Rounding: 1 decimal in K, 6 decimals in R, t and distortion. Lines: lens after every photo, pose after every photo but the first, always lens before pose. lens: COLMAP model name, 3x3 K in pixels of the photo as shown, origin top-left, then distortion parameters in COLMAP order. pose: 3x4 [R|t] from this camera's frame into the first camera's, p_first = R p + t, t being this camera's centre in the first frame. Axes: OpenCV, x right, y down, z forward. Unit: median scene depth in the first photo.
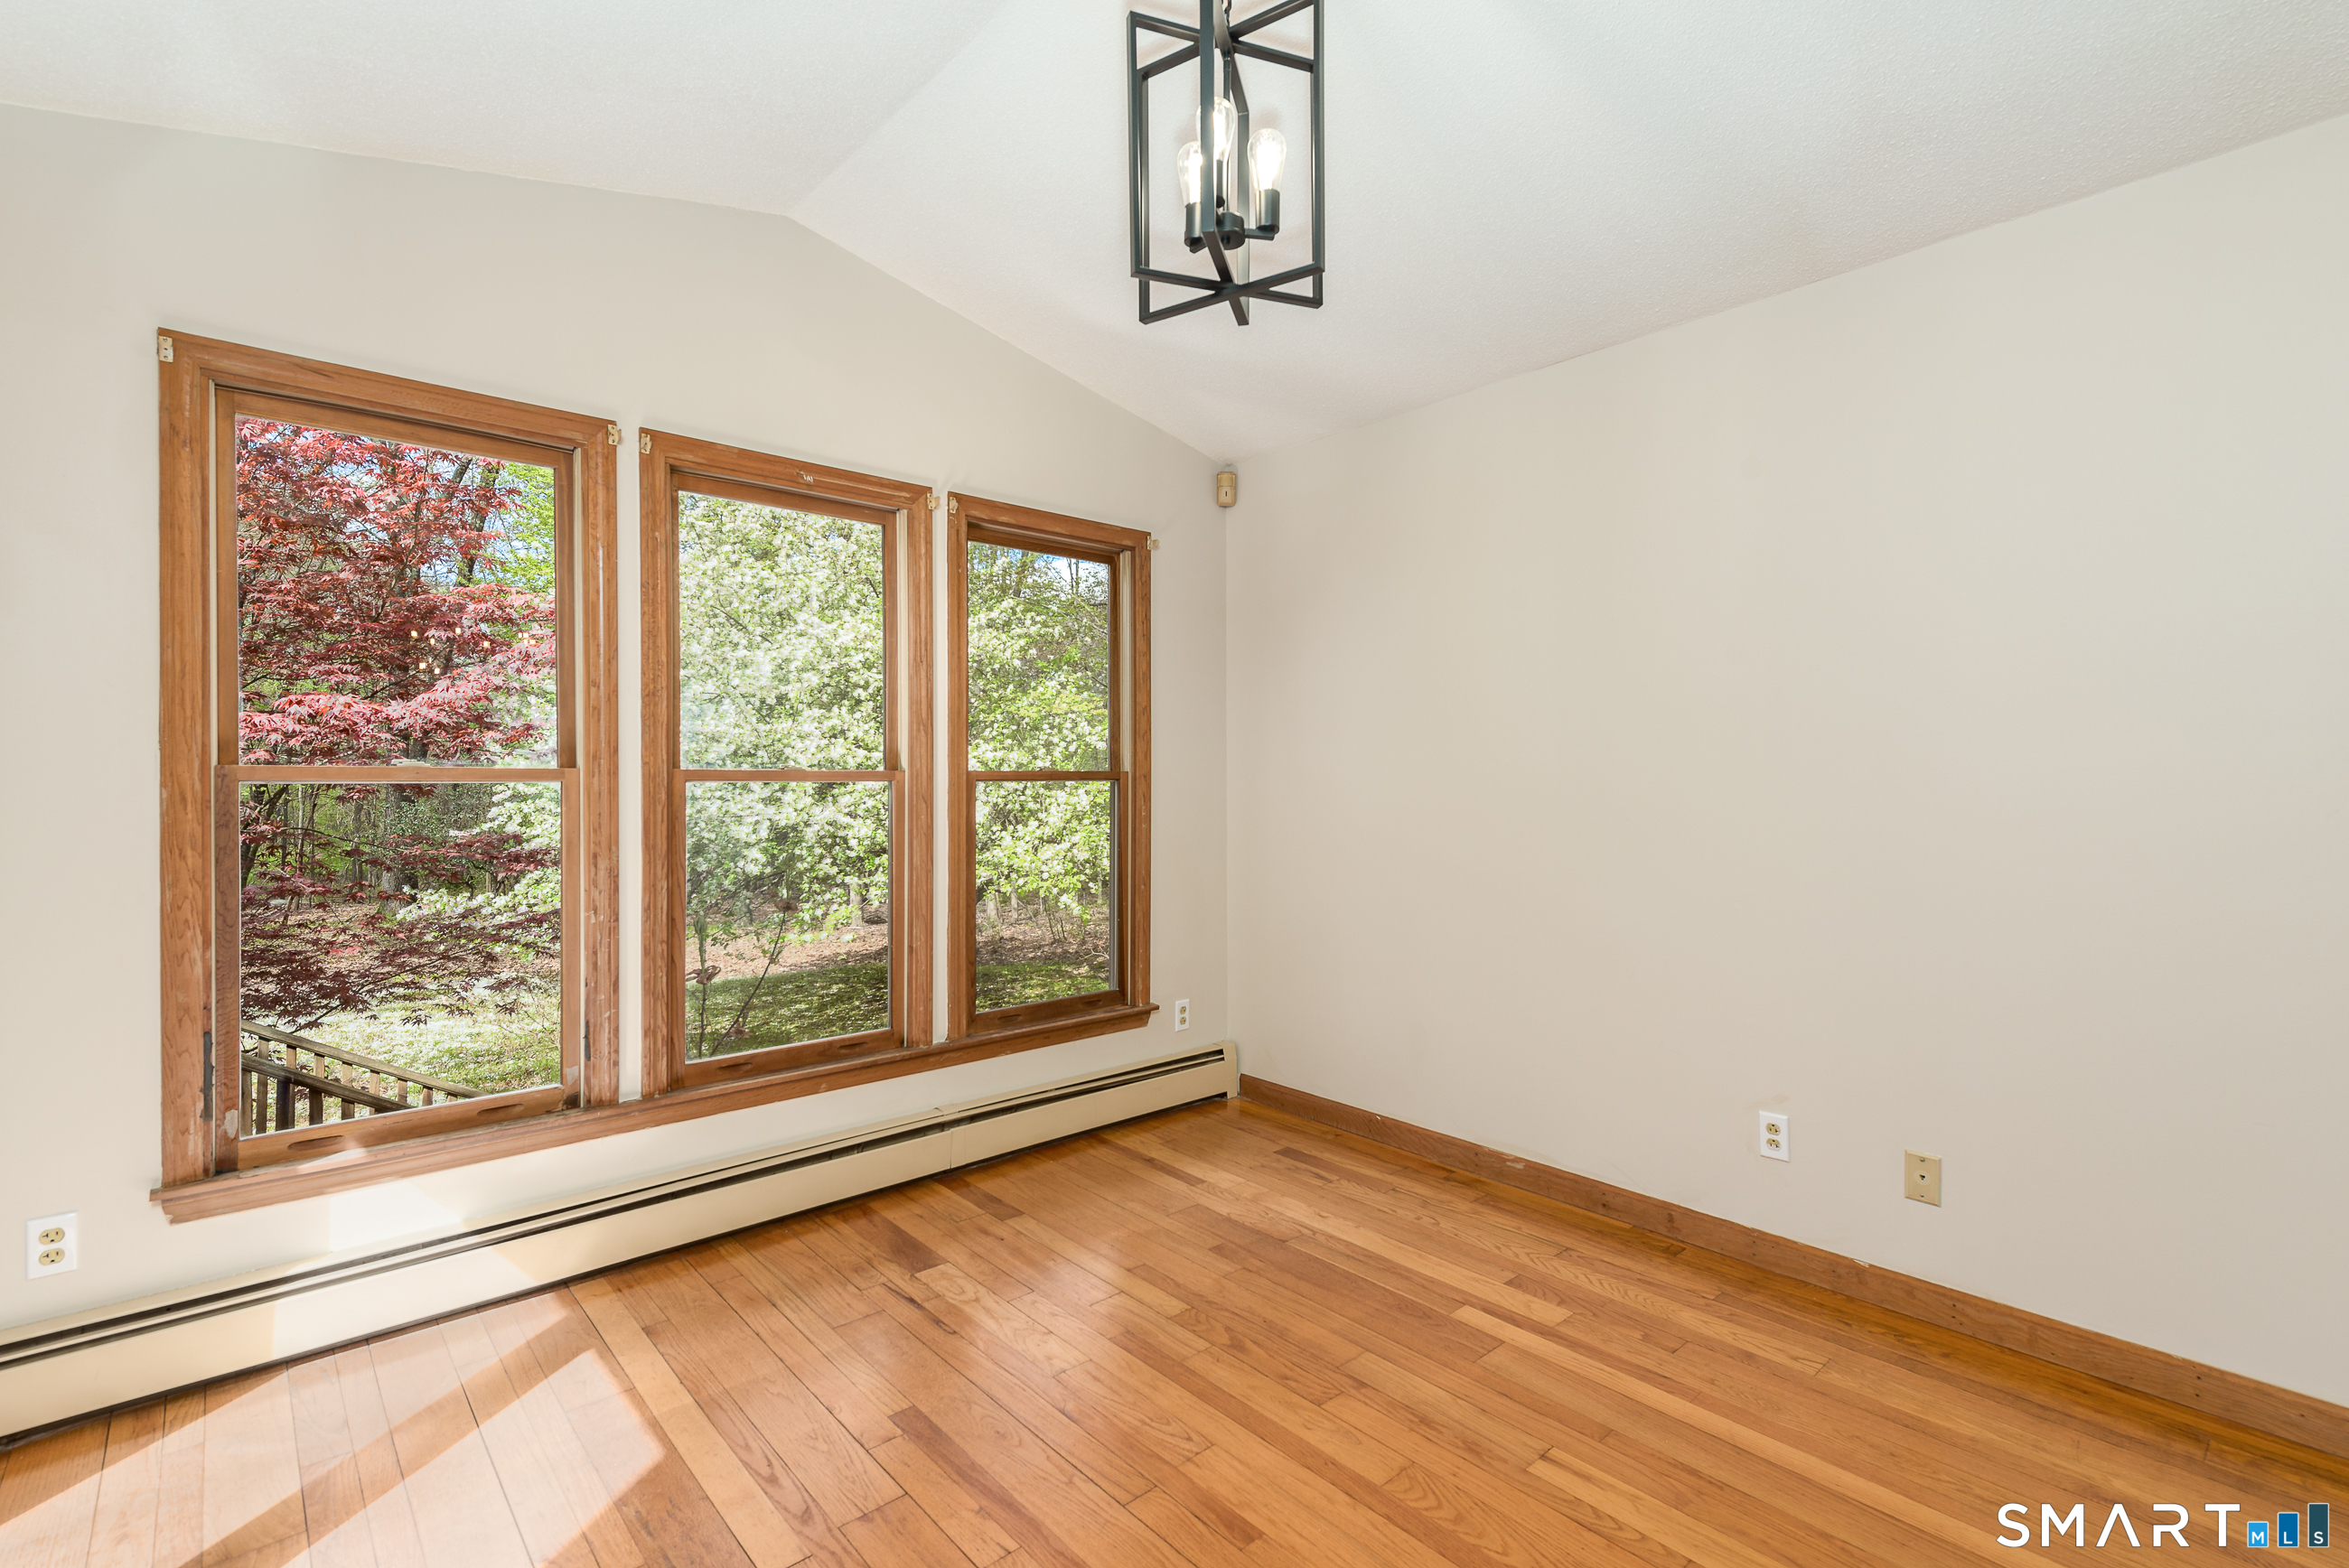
lens RADIAL K [[1059.2, 0, 1174.5], [0, 1059.2, 784.0], [0, 0, 1]] dist [0.005655, -0.000103]
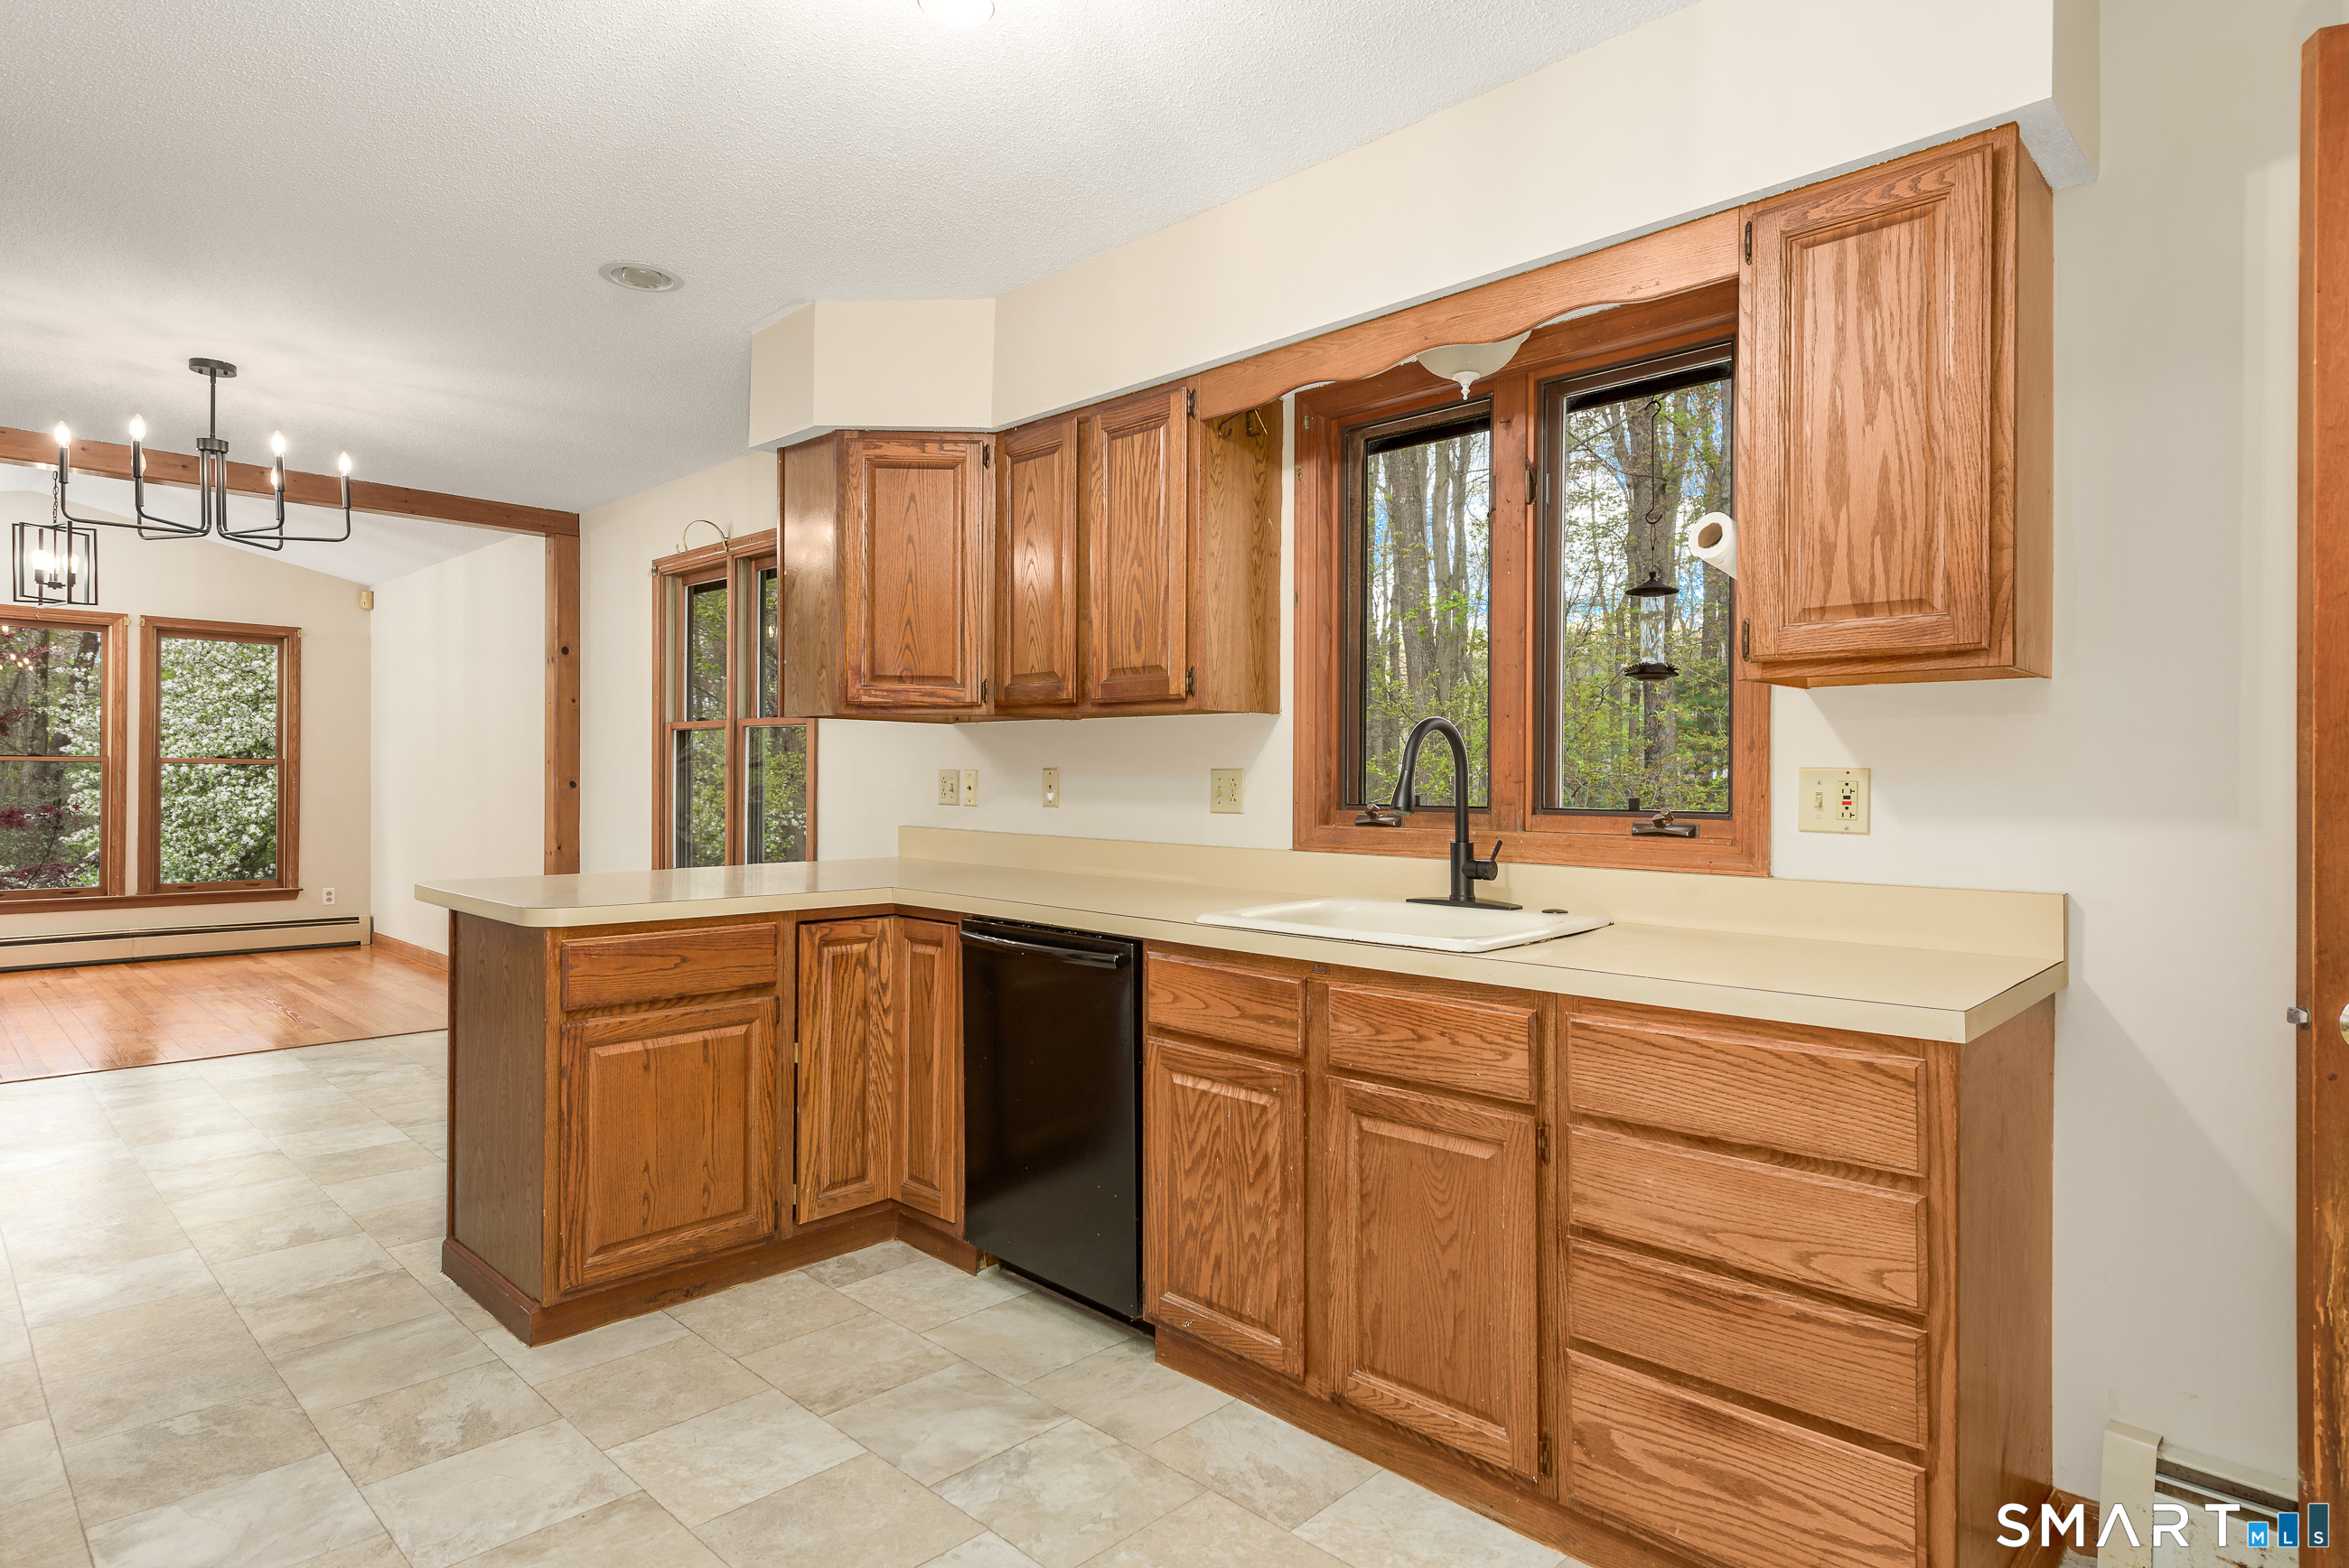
lens RADIAL K [[1255.1, 0, 1188.8], [0, 1255.1, 777.8], [0, 0, 1]] dist [0.003455, -0.001144]
pose [[0.997987, 0.007029, 0.063029, 1.707844], [-0.006599, 0.999953, -0.007033, 0.031358], [-0.063076, 0.006603, 0.997987, -1.559478]]
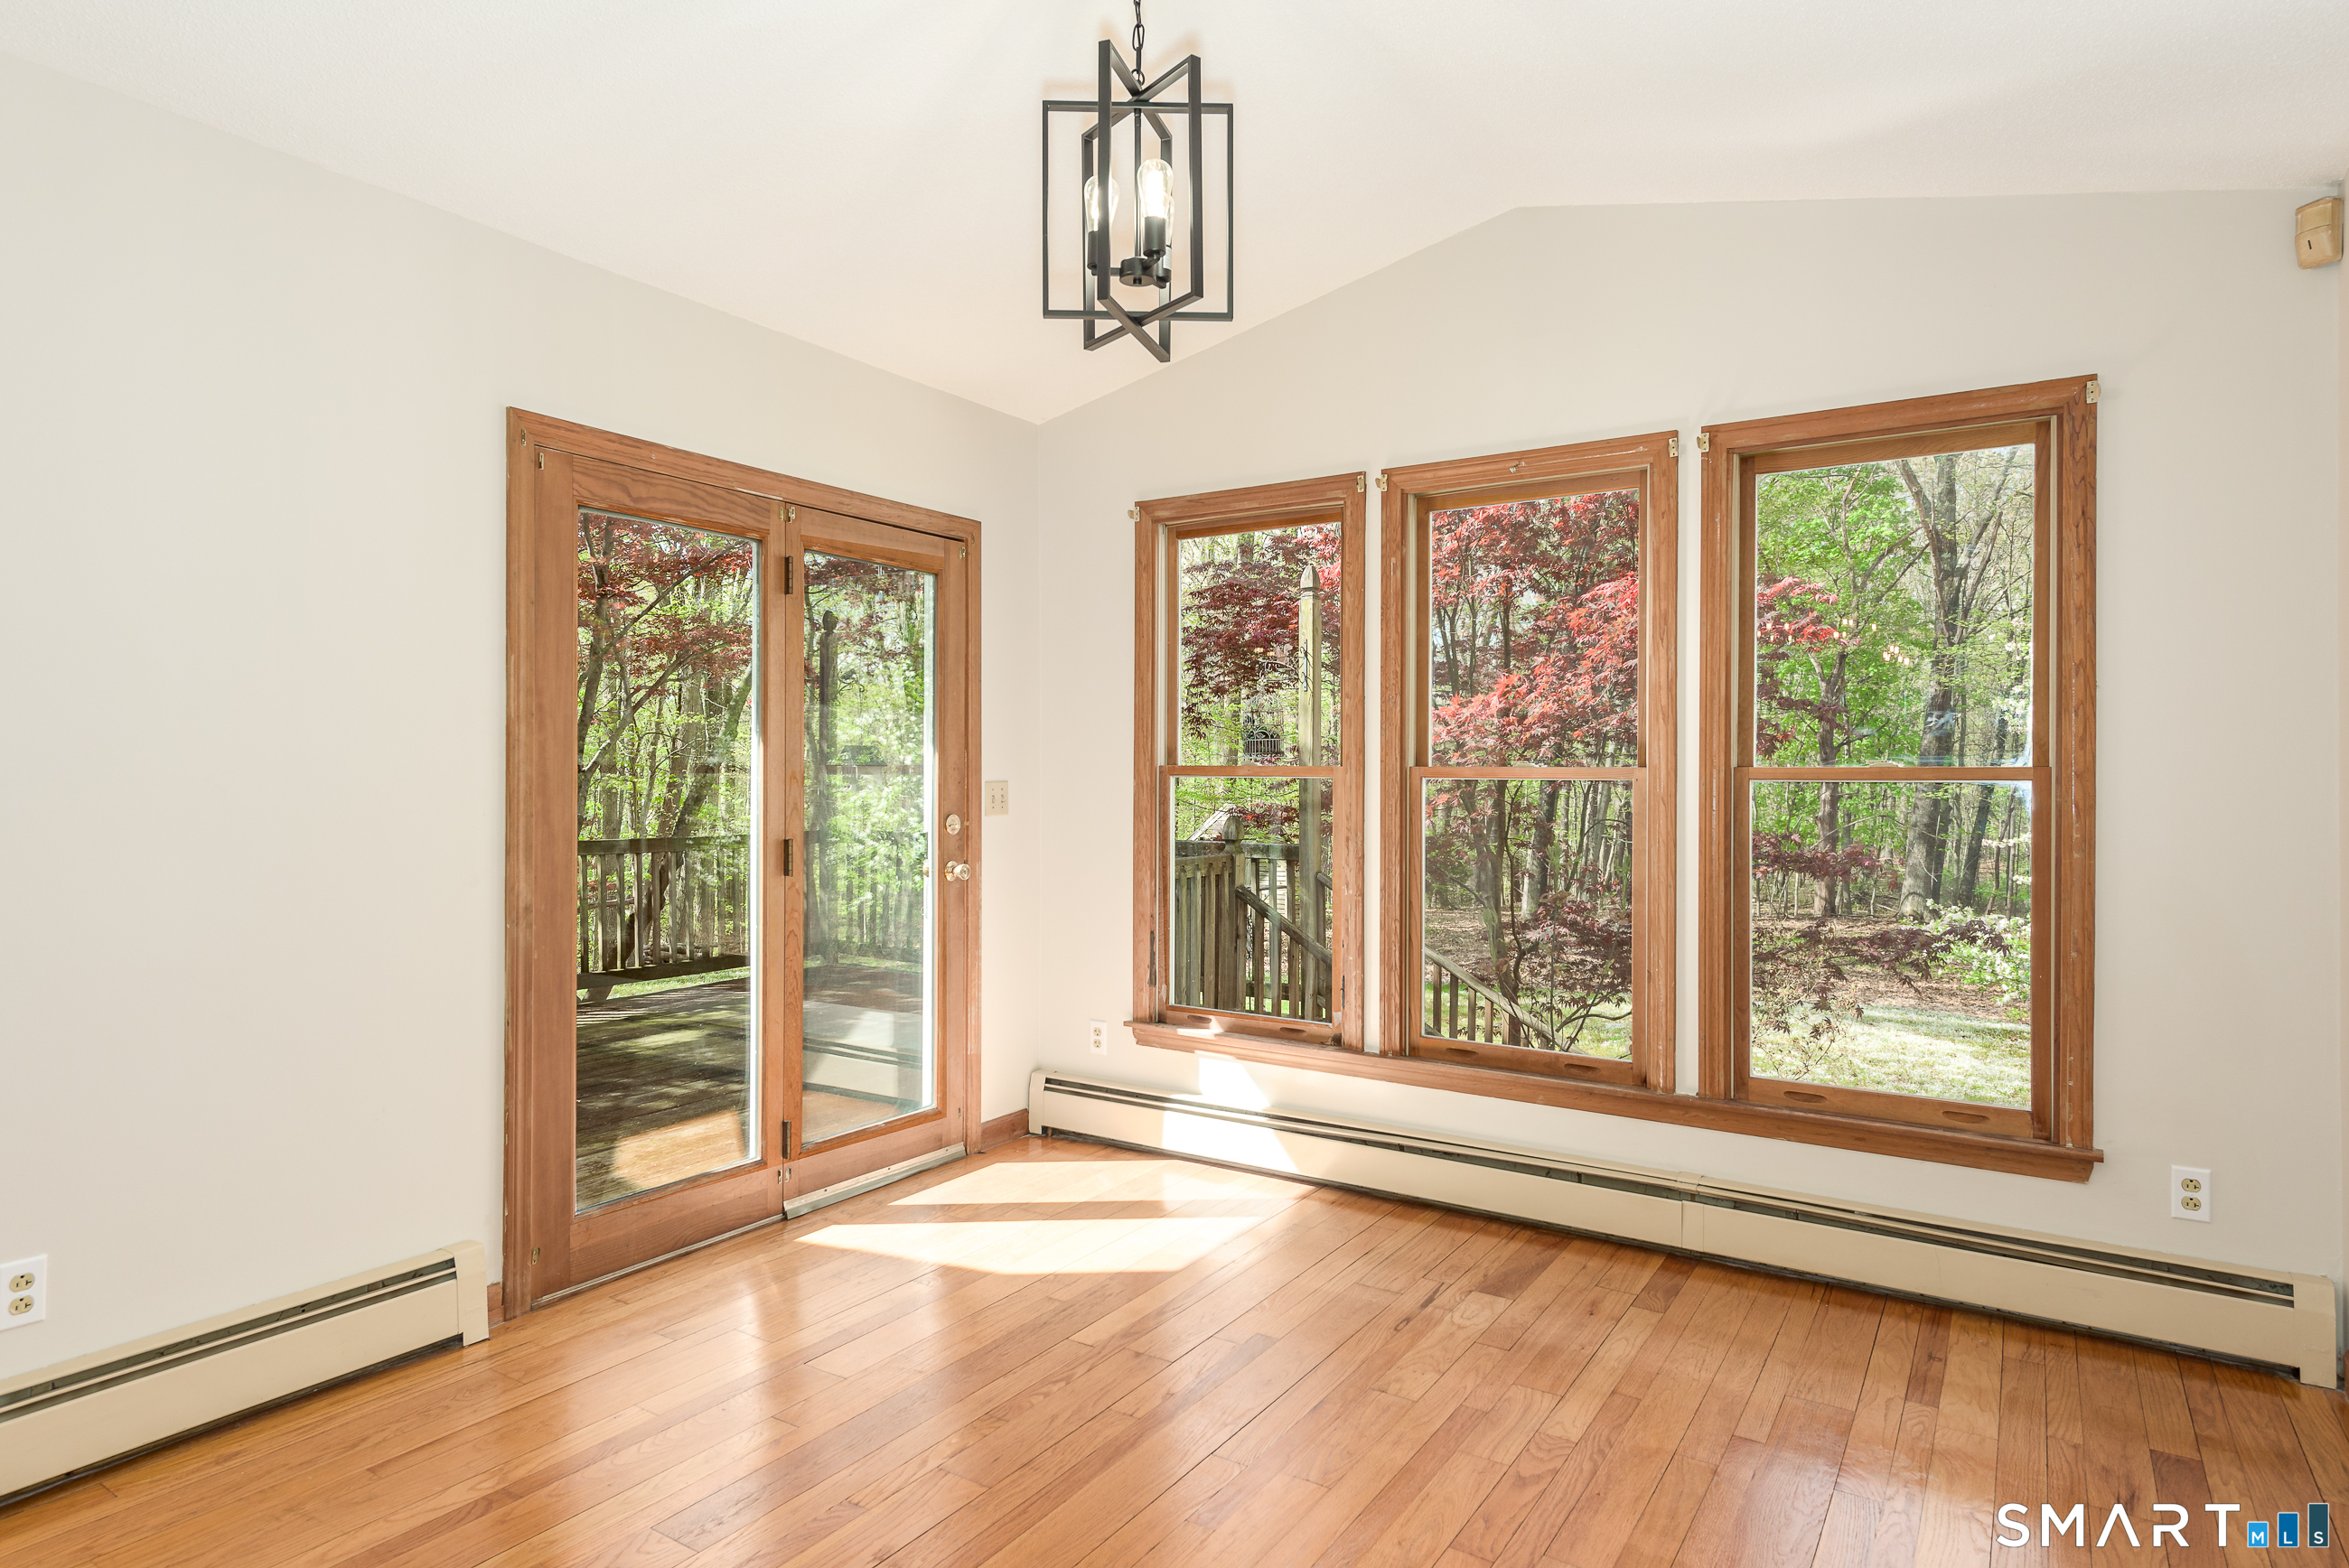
lens RADIAL K [[1346.6, 0, 1162.1], [0, 1346.6, 773.1], [0, 0, 1]] dist [0.052577, -0.036493]
pose [[0.250277, 0.001110, -0.968174, 0.759214], [-0.009530, 0.999954, -0.001318, -0.002772], [0.968127, 0.009557, 0.250276, 0.358560]]
